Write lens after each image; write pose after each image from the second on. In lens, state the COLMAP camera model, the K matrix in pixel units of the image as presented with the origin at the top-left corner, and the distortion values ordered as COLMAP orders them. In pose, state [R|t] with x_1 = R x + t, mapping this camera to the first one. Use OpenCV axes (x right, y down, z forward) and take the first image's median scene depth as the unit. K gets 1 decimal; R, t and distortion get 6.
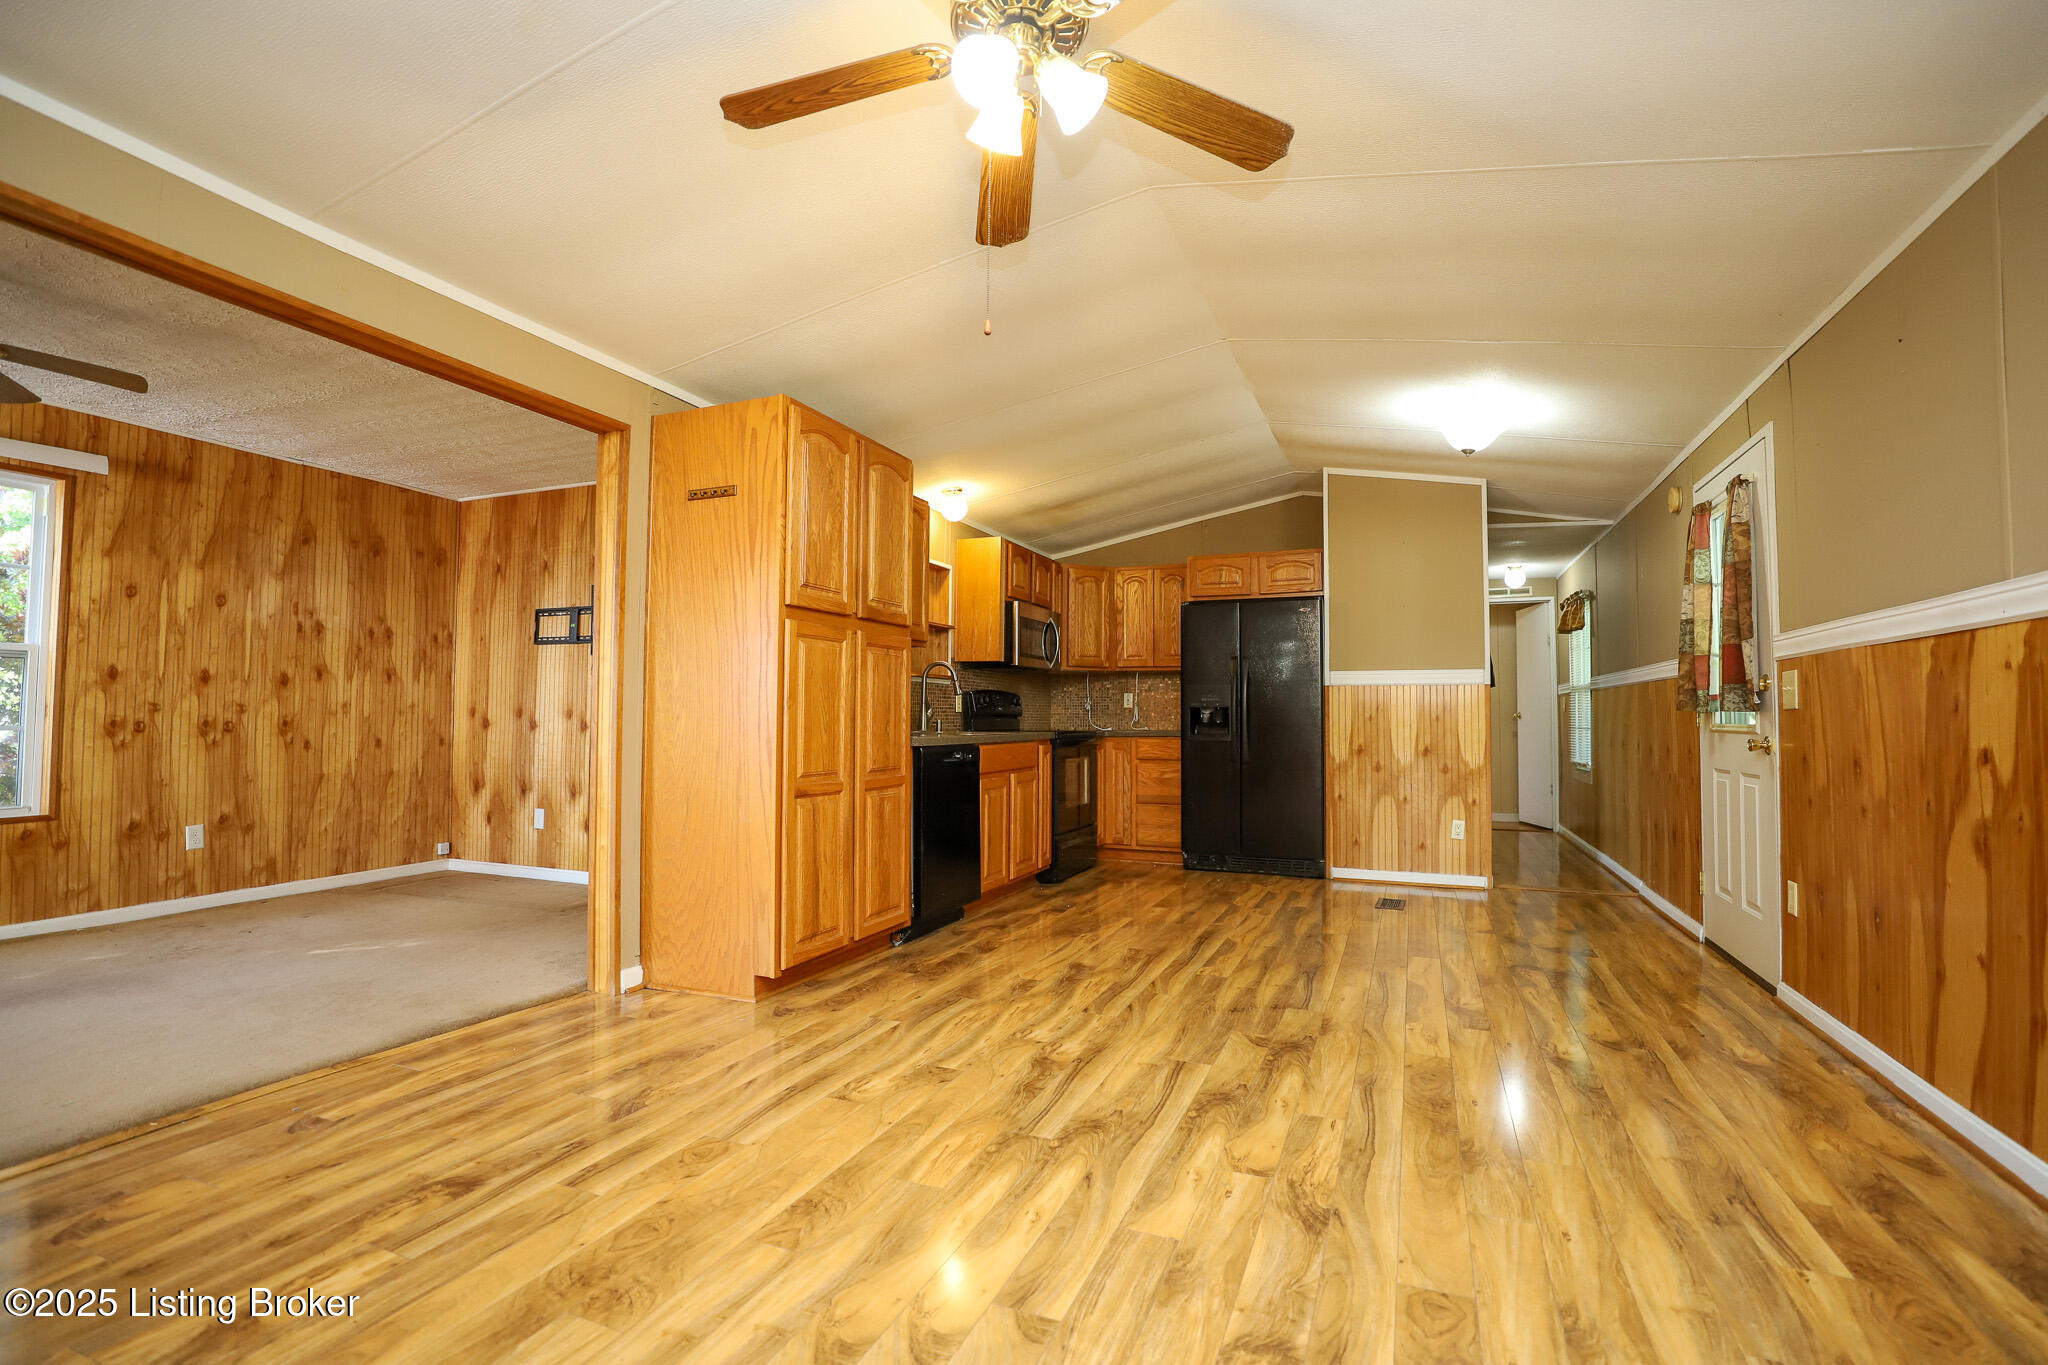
lens RADIAL K [[933.2, 0, 1022.5], [0, 933.2, 681.7], [0, 0, 1]] dist [-0.033329, 0.002654]
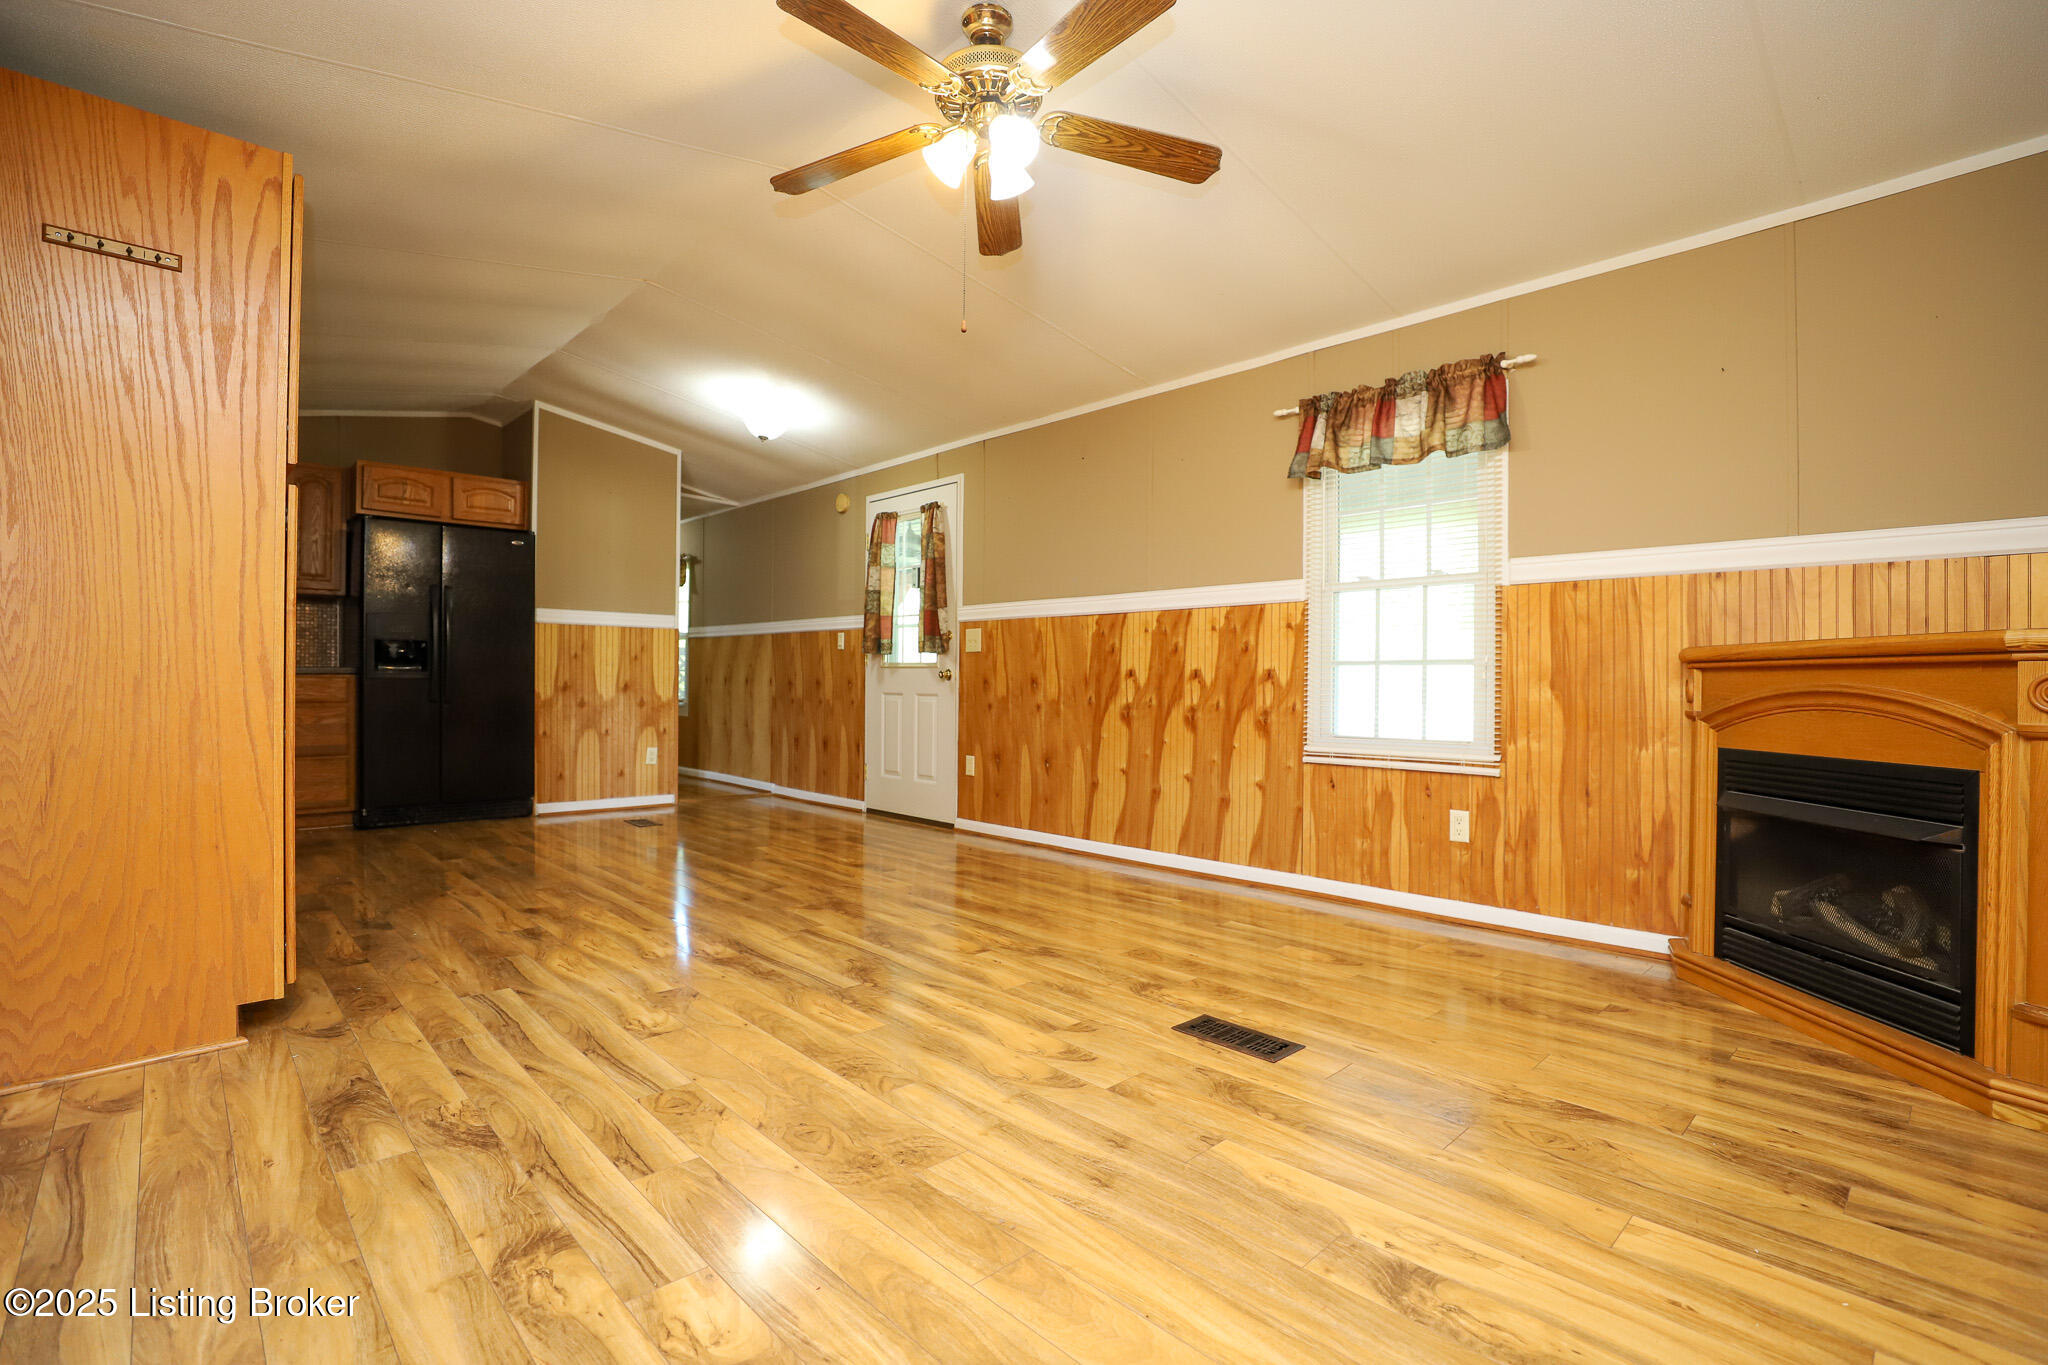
lens RADIAL K [[933.2, 0, 1022.1], [0, 933.2, 683.6], [0, 0, 1]] dist [-0.033329, 0.002654]
pose [[0.409738, -0.005456, 0.912187, -0.780585], [-0.043072, 0.998751, 0.025321, 0.047322], [-0.911186, -0.049665, 0.408991, 0.257443]]
